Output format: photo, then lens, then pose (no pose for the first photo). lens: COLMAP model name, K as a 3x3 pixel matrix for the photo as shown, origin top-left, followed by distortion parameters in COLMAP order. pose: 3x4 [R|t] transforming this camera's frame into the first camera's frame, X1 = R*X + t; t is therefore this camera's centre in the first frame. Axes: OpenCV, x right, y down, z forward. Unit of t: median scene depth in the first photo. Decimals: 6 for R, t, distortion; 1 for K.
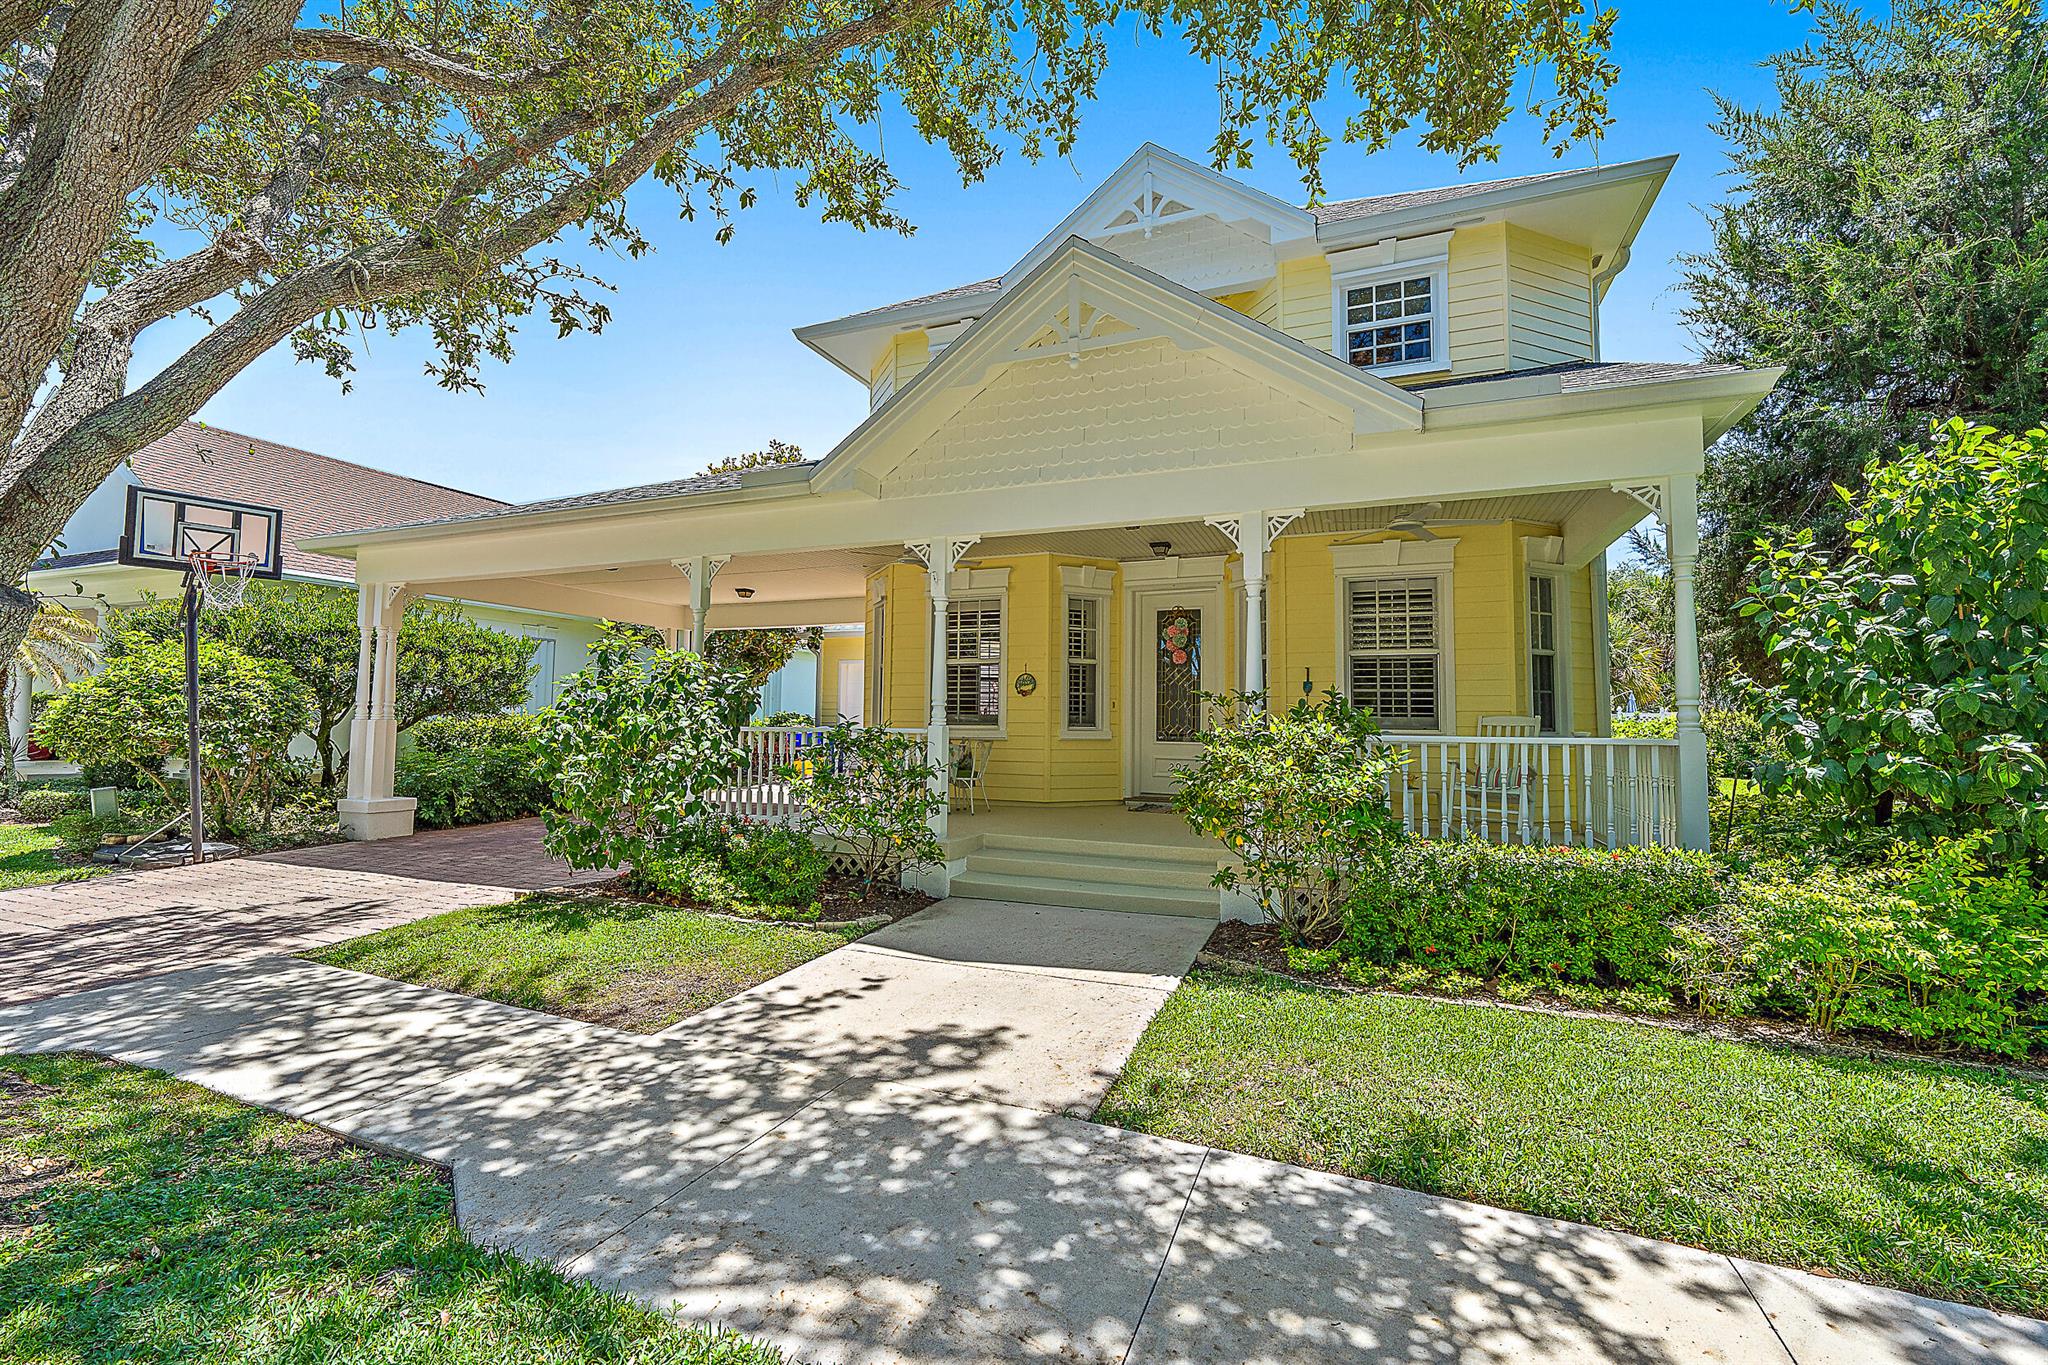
lens RADIAL K [[862.2, 0, 1013.9], [0, 862.2, 676.9], [0, 0, 1]] dist [0.001443, 0.000140]
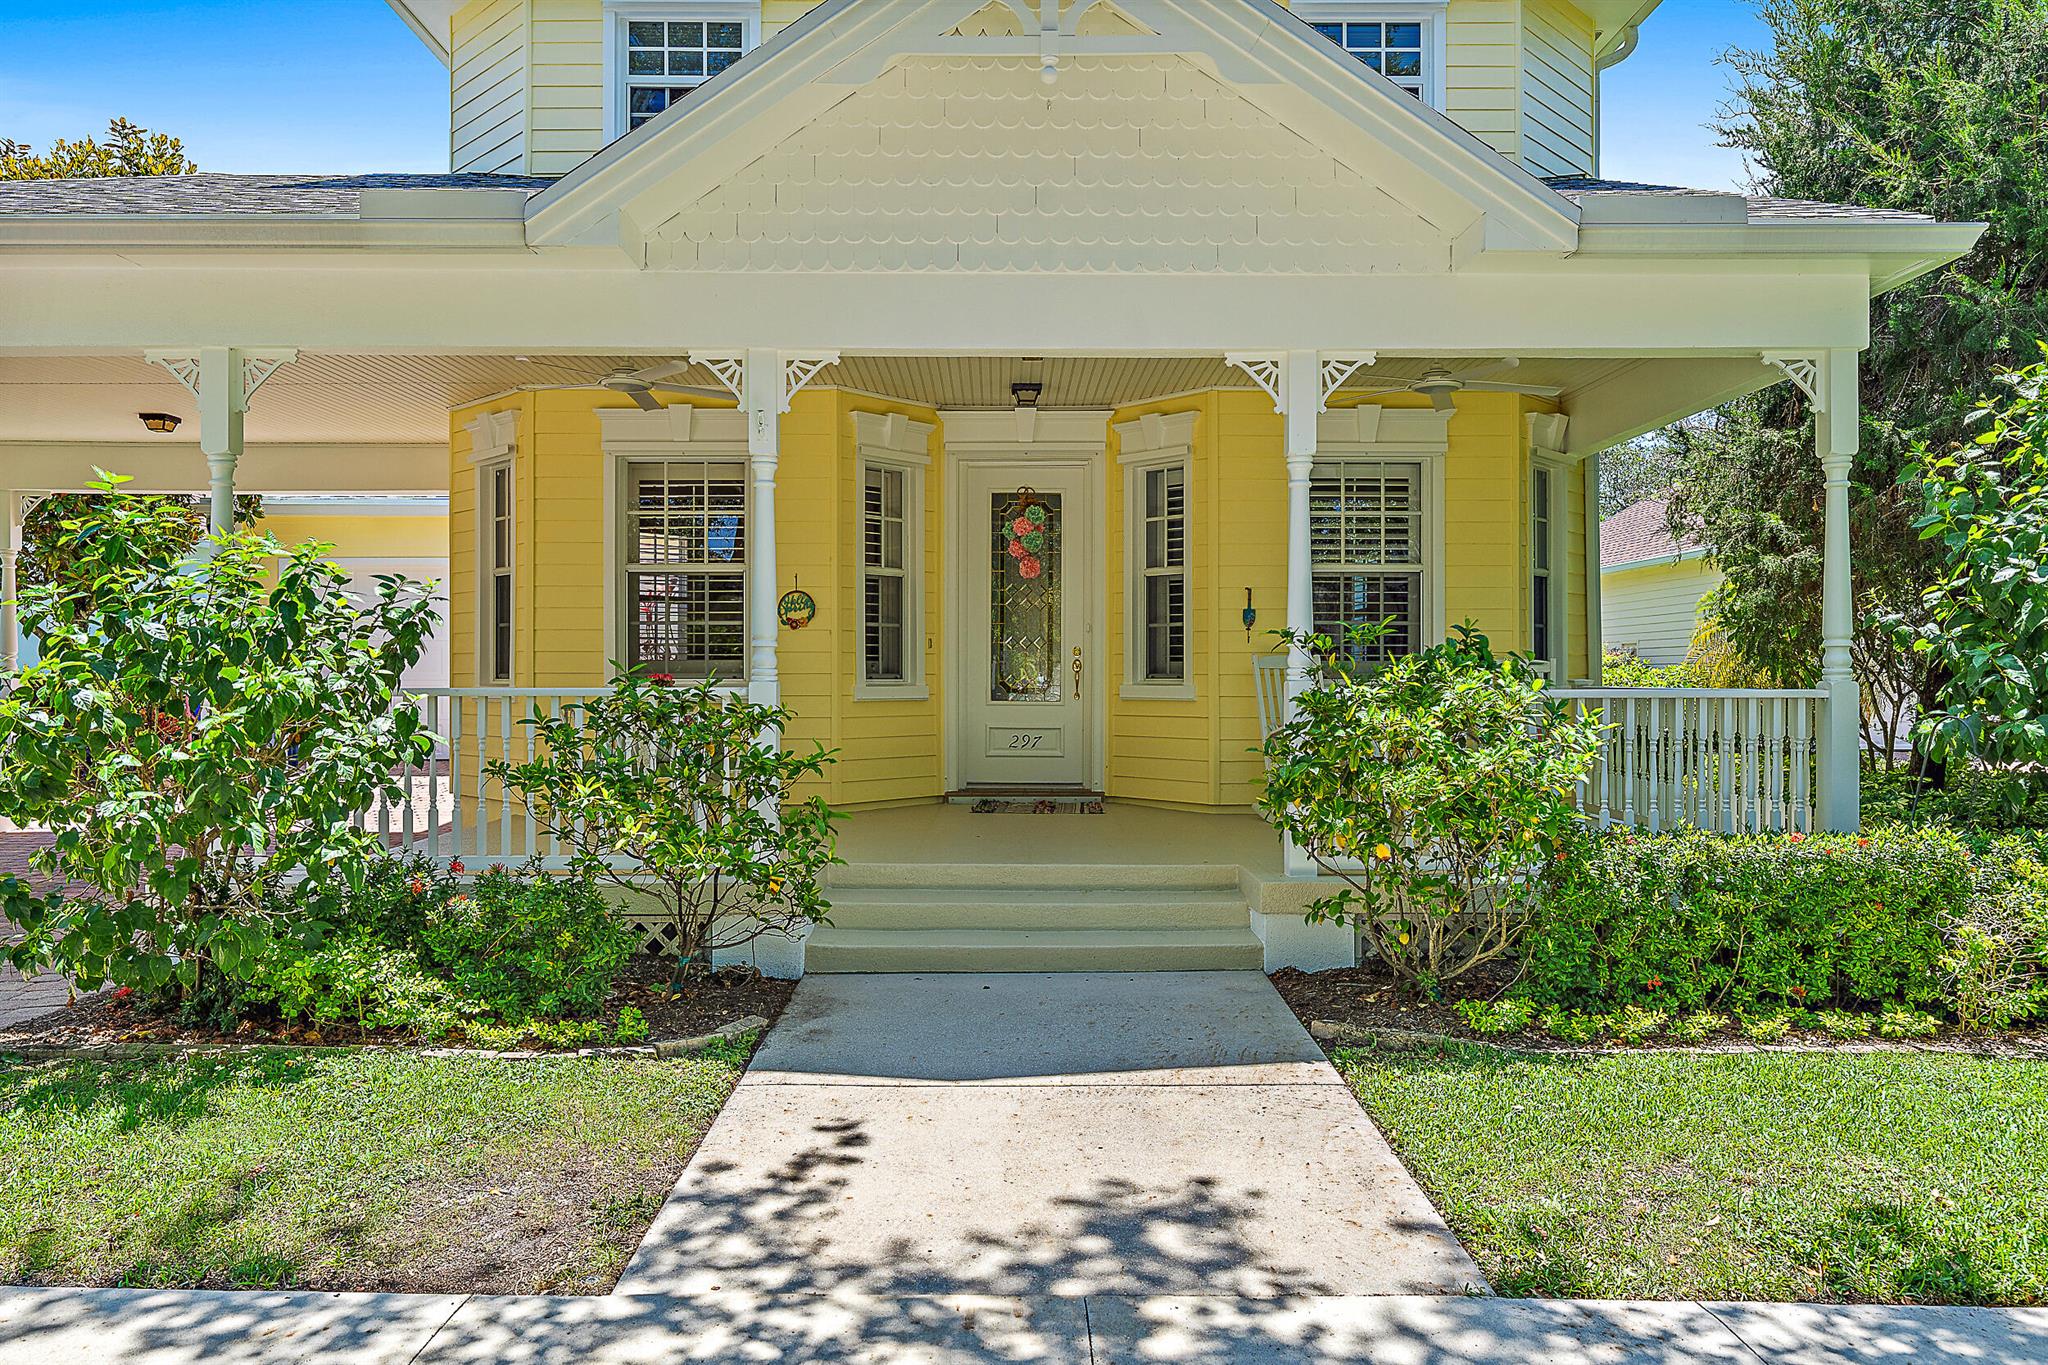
lens RADIAL K [[1364.0, 0, 1017.1], [0, 1364.0, 678.0], [0, 0, 1]] dist [0.004870, -0.004872]
pose [[0.923440, -0.010947, 0.383586, -0.328928], [-0.012617, 0.998187, 0.058859, -0.001754], [-0.383535, -0.059193, 0.921627, 0.117143]]
